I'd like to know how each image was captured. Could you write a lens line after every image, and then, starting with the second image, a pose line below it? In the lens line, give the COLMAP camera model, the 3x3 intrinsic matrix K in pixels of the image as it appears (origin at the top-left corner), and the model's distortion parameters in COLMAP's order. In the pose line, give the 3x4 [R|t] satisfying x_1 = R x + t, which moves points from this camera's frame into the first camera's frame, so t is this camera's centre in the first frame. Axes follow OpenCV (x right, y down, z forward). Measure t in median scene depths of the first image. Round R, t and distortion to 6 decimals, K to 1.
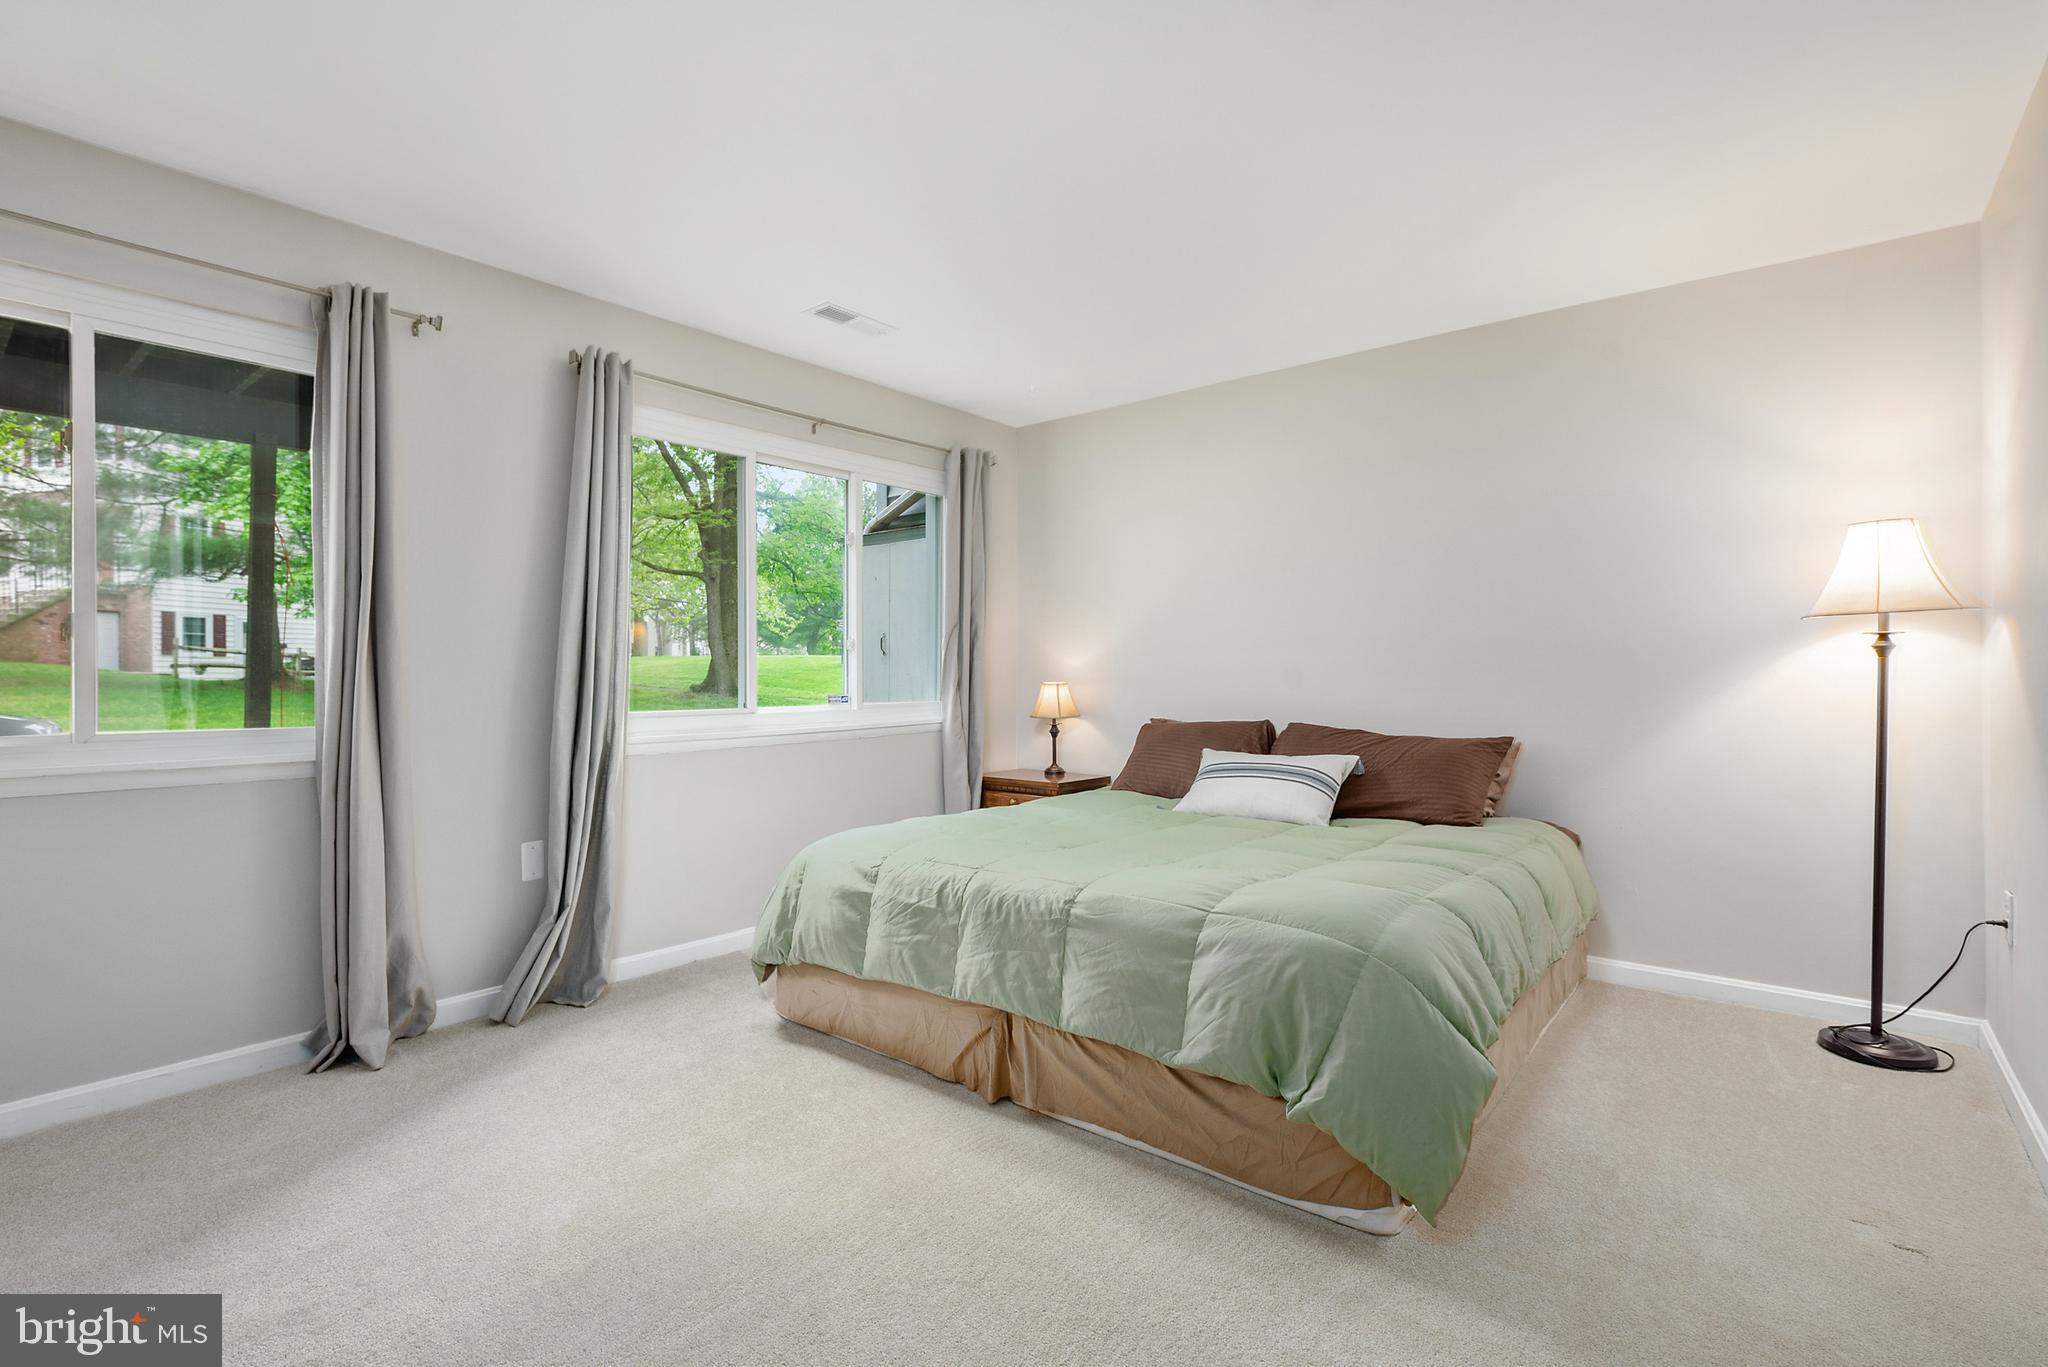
lens RADIAL K [[963.1, 0, 1024.0], [0, 963.1, 683.5], [0, 0, 1]] dist [0.001963, 0.000814]
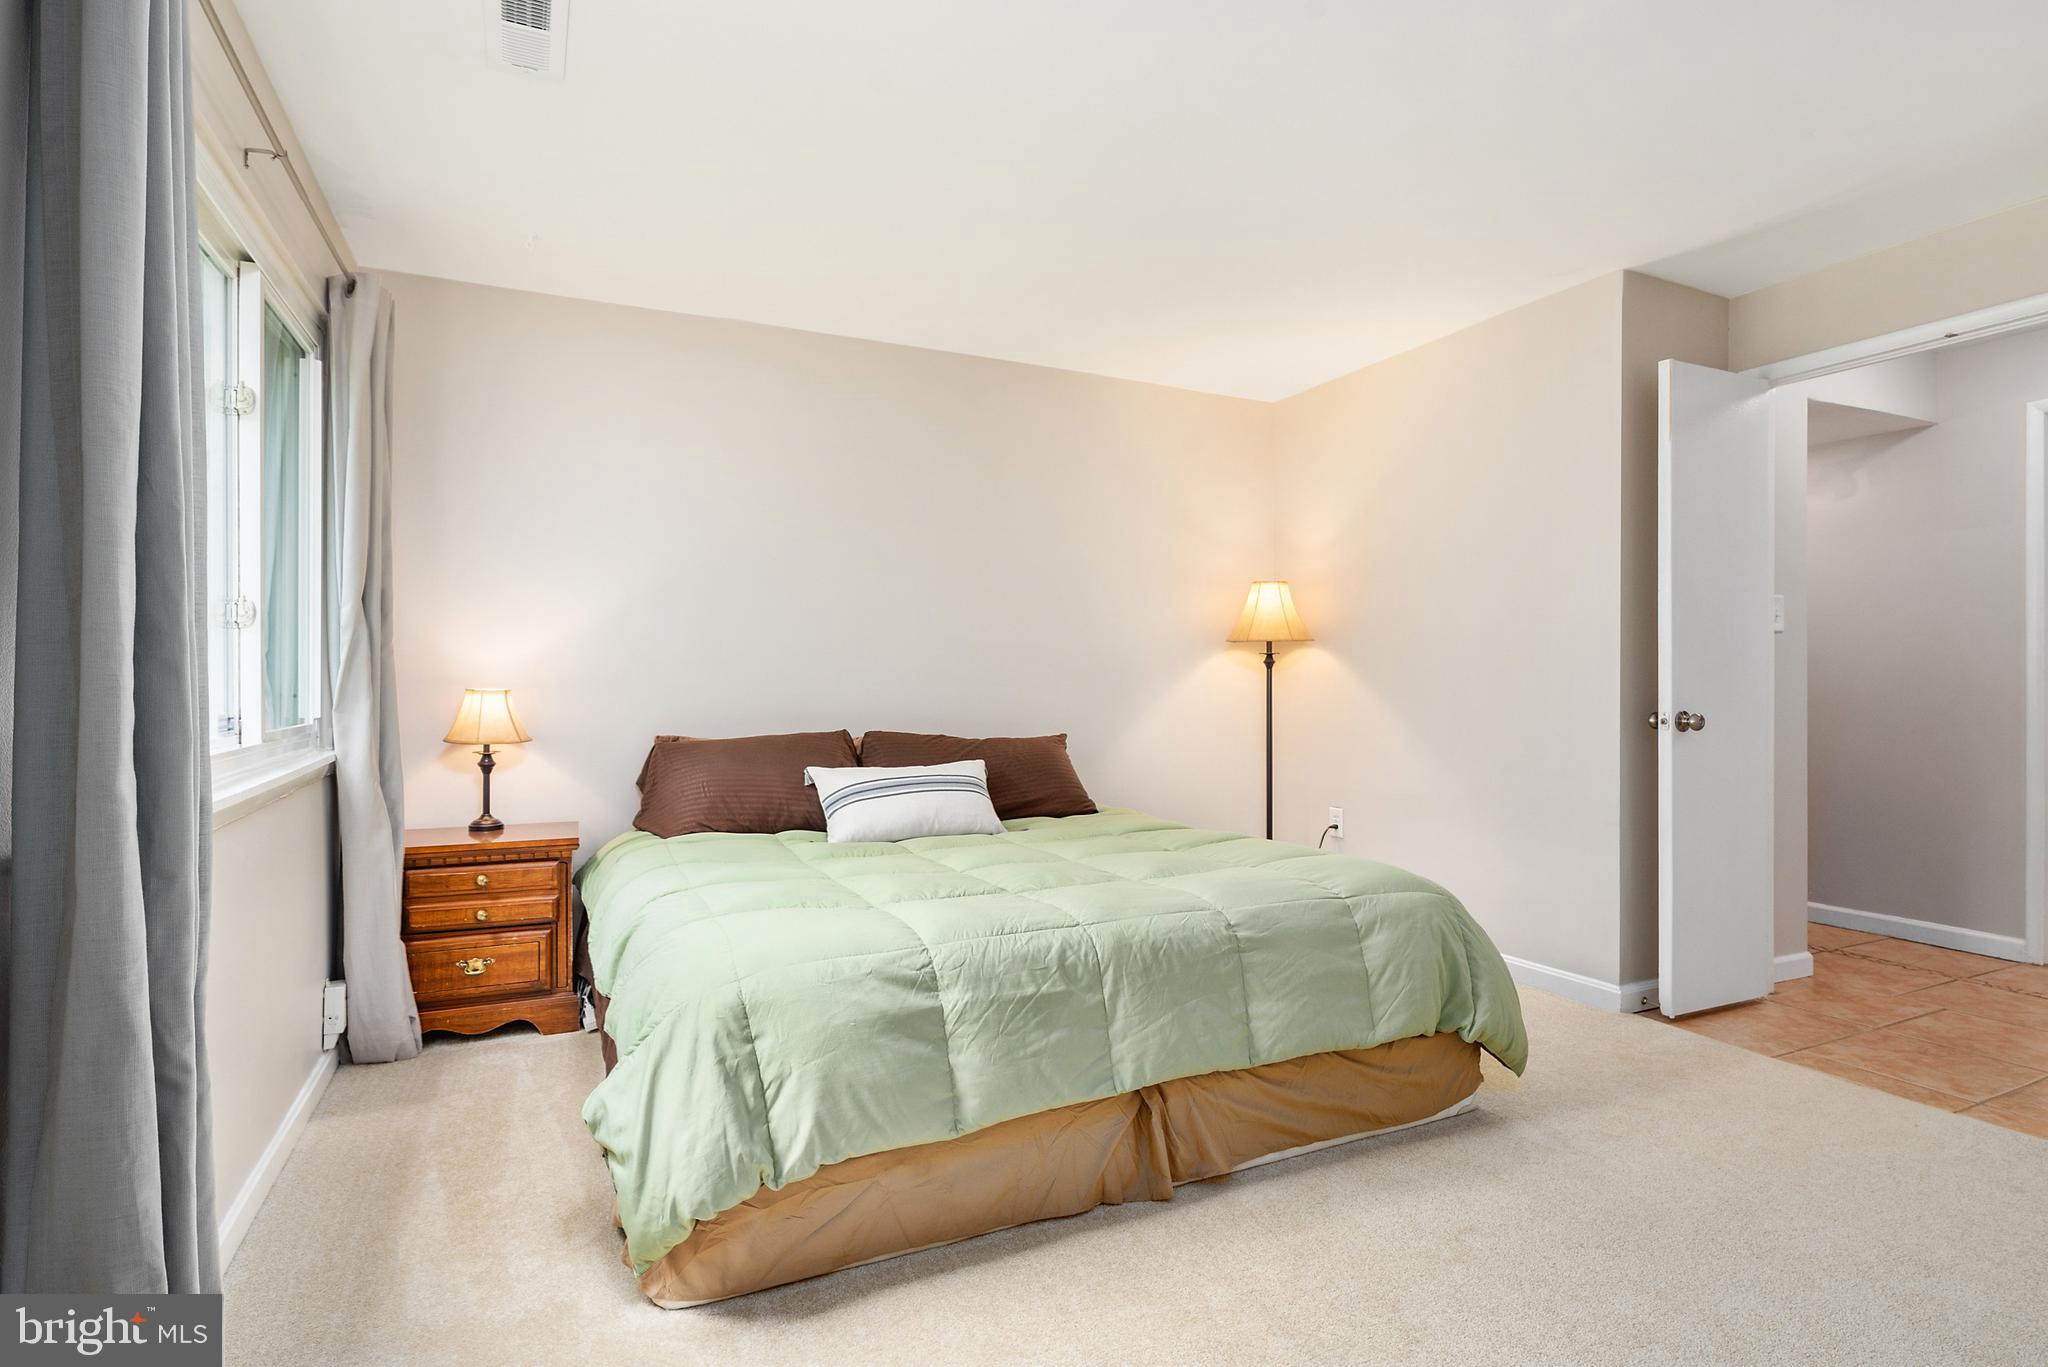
lens RADIAL K [[1018.5, 0, 1030.3], [0, 1018.5, 678.0], [0, 0, 1]] dist [0.002488, 0.000107]
pose [[0.425937, 0.004056, 0.904744, -0.794794], [0.006834, 0.999947, -0.007700, -0.002274], [-0.904727, 0.009462, 0.425887, 0.665703]]
